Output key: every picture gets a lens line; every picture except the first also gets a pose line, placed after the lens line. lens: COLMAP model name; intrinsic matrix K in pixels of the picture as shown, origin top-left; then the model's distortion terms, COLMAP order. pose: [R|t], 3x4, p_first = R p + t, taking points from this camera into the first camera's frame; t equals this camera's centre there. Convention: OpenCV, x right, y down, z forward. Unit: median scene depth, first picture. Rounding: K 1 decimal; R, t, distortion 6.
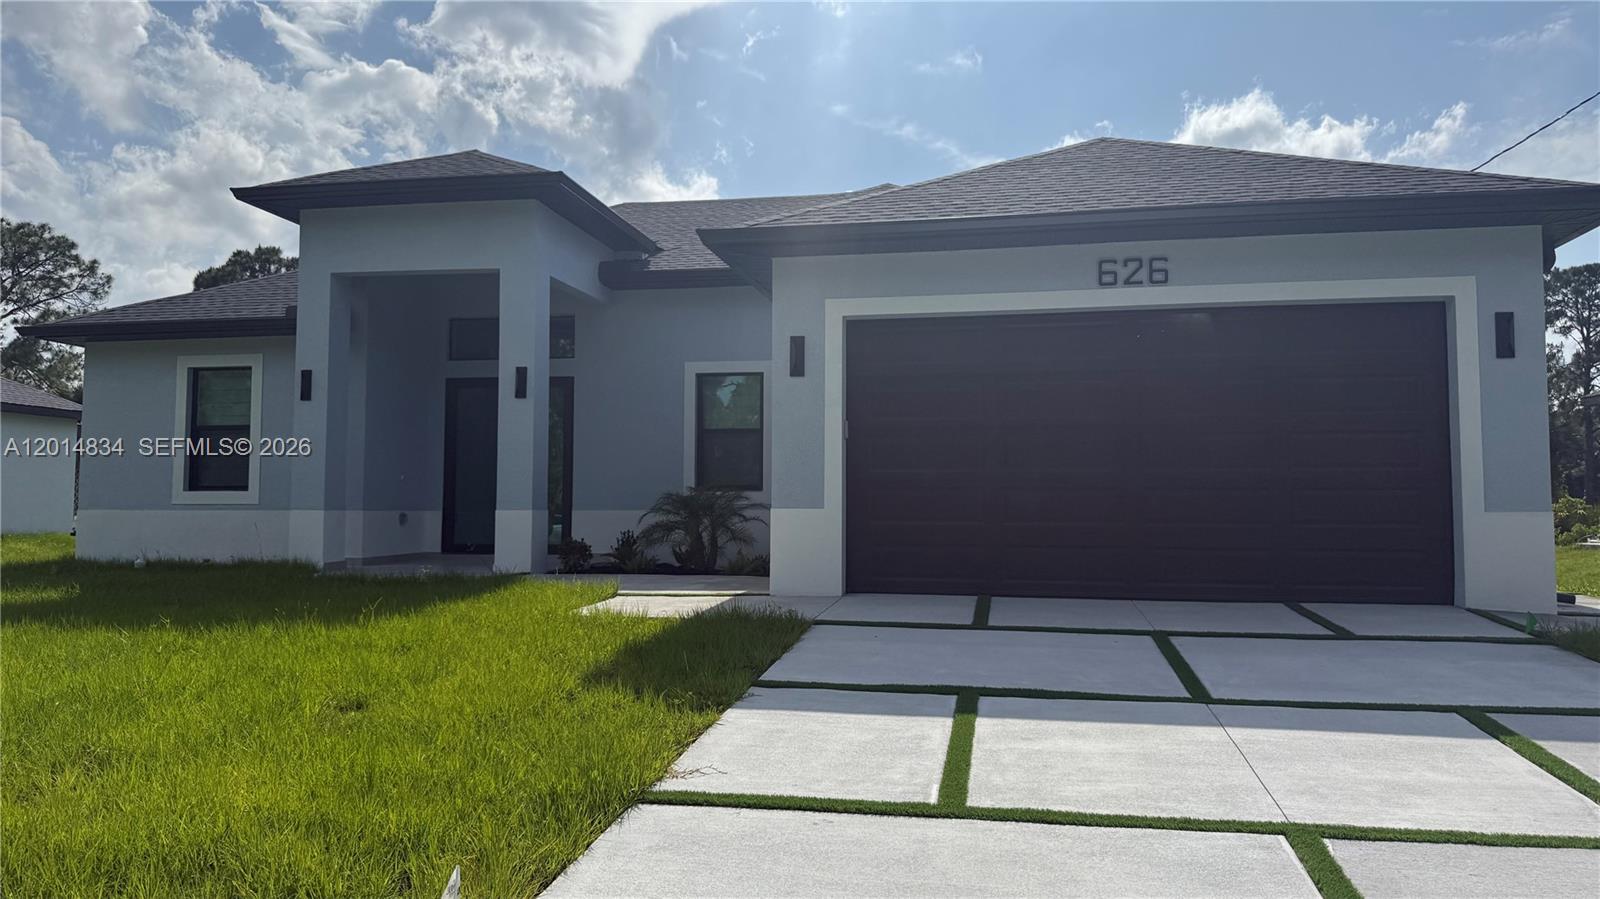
lens RADIAL K [[1111.7, 0, 804.9], [0, 1111.7, 440.9], [0, 0, 1]] dist [0.065637, -0.102301]
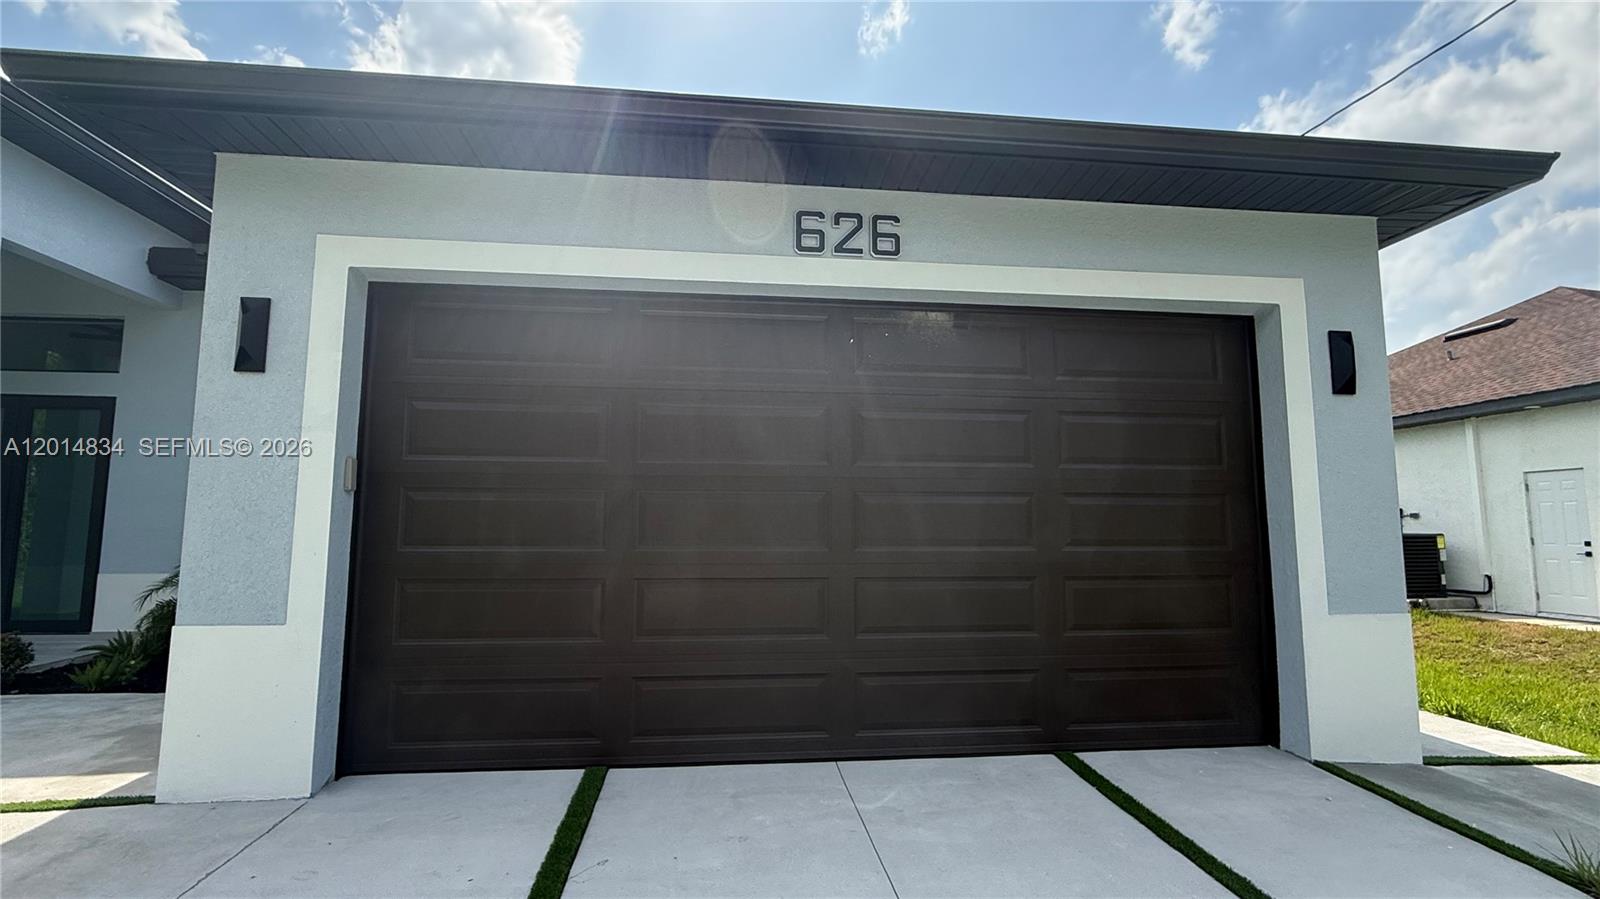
lens RADIAL K [[743.9, 0, 790.8], [0, 743.9, 440.5], [0, 0, 1]] dist [-0.003997, -0.000845]
pose [[0.956860, 0.036578, 0.288238, 0.122609], [-0.019506, 0.997893, -0.061879, -0.007232], [-0.289894, 0.053587, 0.955557, 0.517343]]
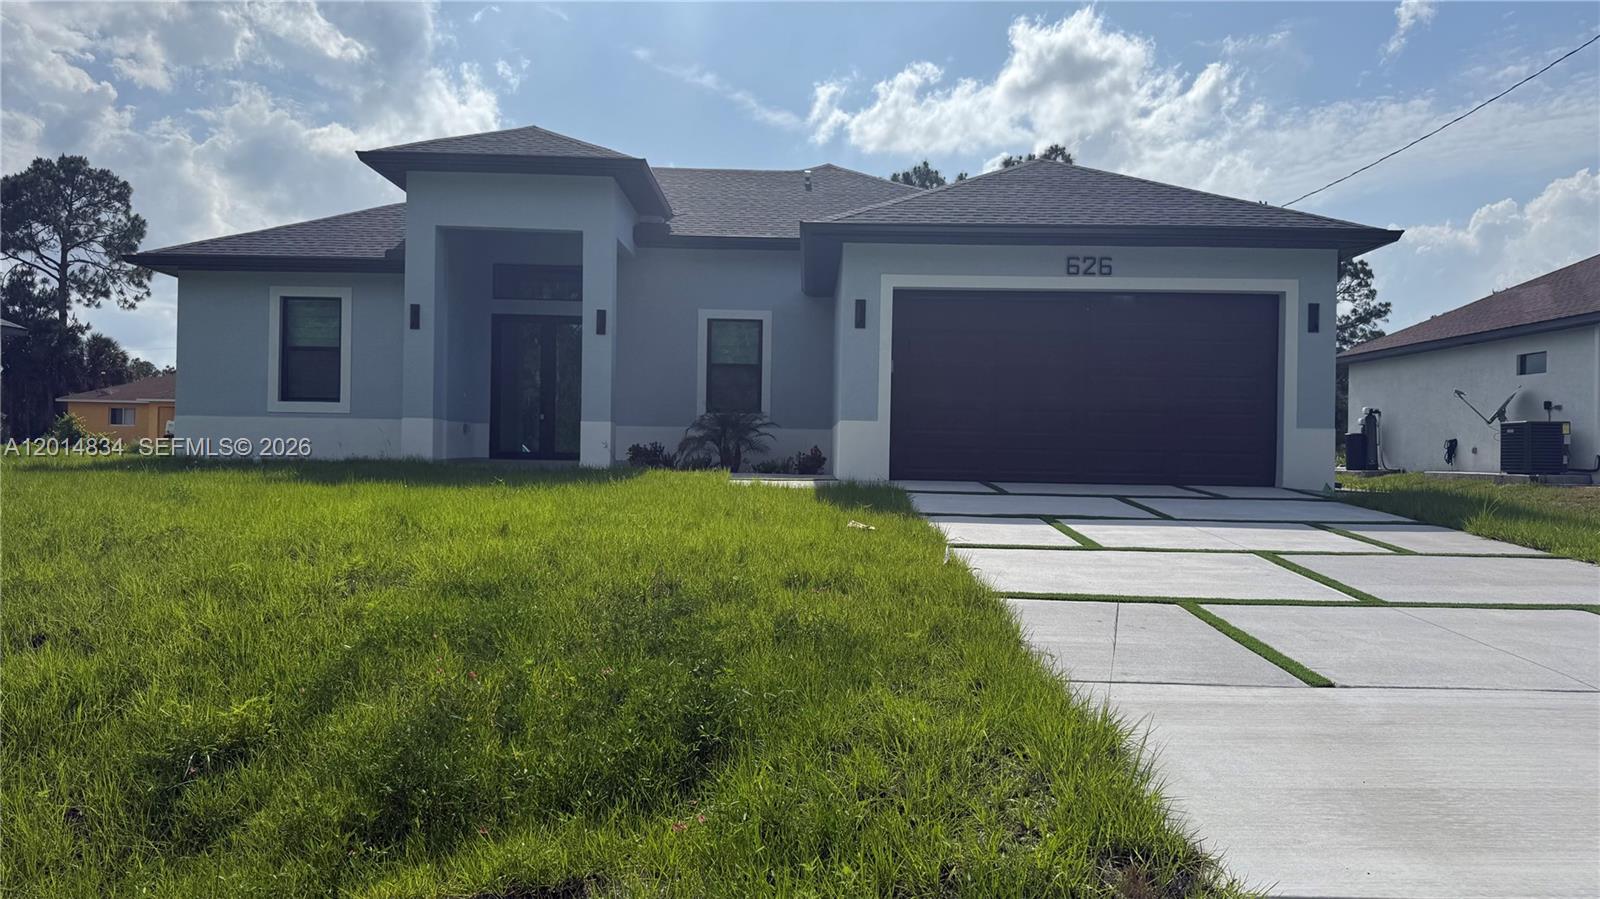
lens RADIAL K [[1111.7, 0, 797.3], [0, 1111.7, 464.6], [0, 0, 1]] dist [0.065637, -0.102301]
pose [[0.982788, 0.014181, 0.184191, -0.304922], [-0.027828, 0.997037, 0.071719, 0.014480], [-0.182628, -0.075611, 0.980270, -0.349337]]
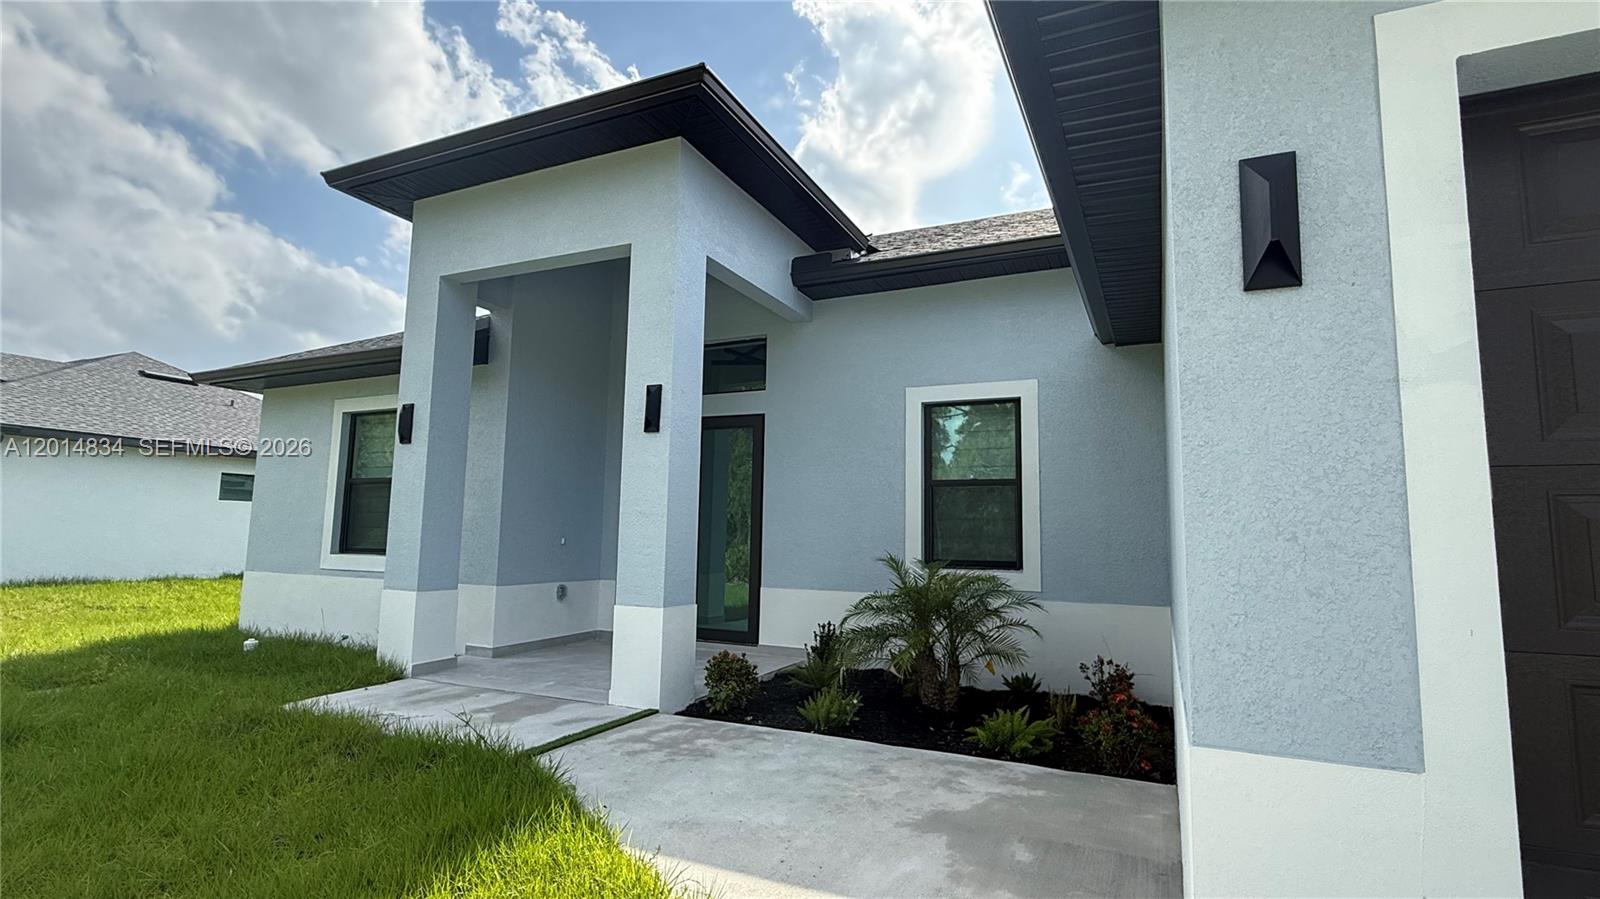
lens RADIAL K [[743.9, 0, 817.0], [0, 743.9, 454.2], [0, 0, 1]] dist [-0.003997, -0.000845]
pose [[0.971707, -0.013015, -0.235832, -0.068805], [0.001183, 0.998736, -0.050245, -0.004220], [0.236188, 0.048545, 0.970494, 0.690746]]
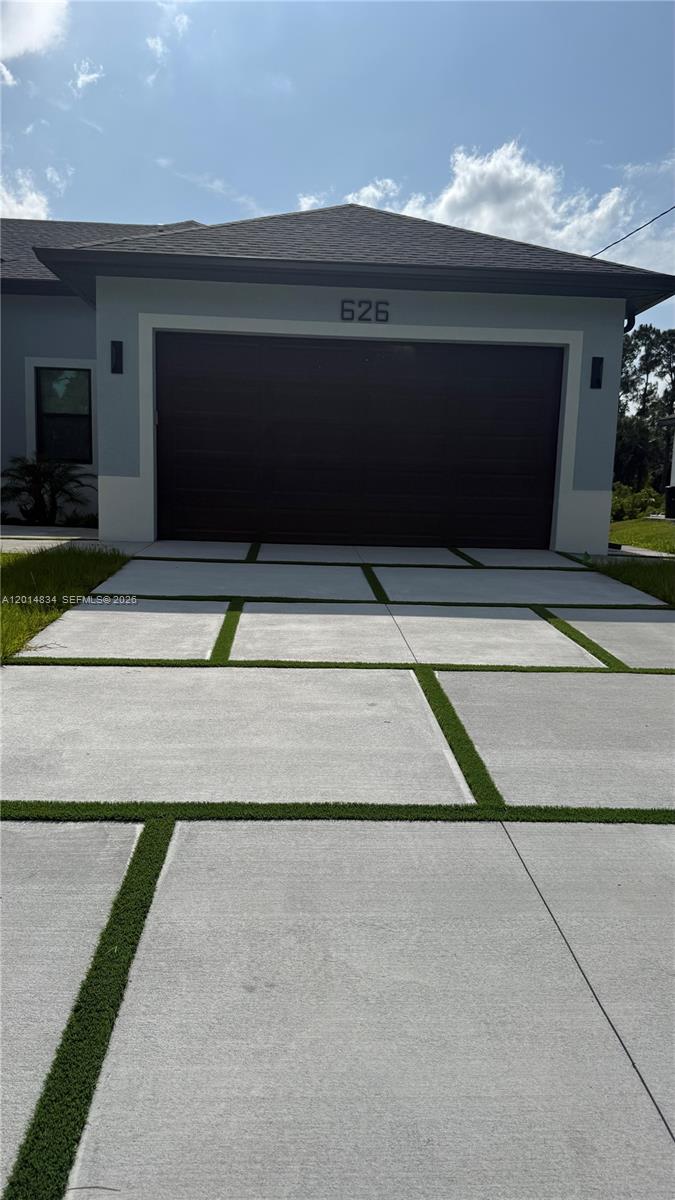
lens RADIAL K [[833.7, 0, 339.4], [0, 833.7, 610.0], [0, 0, 1]] dist [0.065637, -0.102301]
pose [[0.970194, -0.007542, 0.242212, 0.004787], [-0.042125, 0.979049, 0.199219, 0.005732], [-0.238640, -0.203484, 0.949550, -0.053561]]
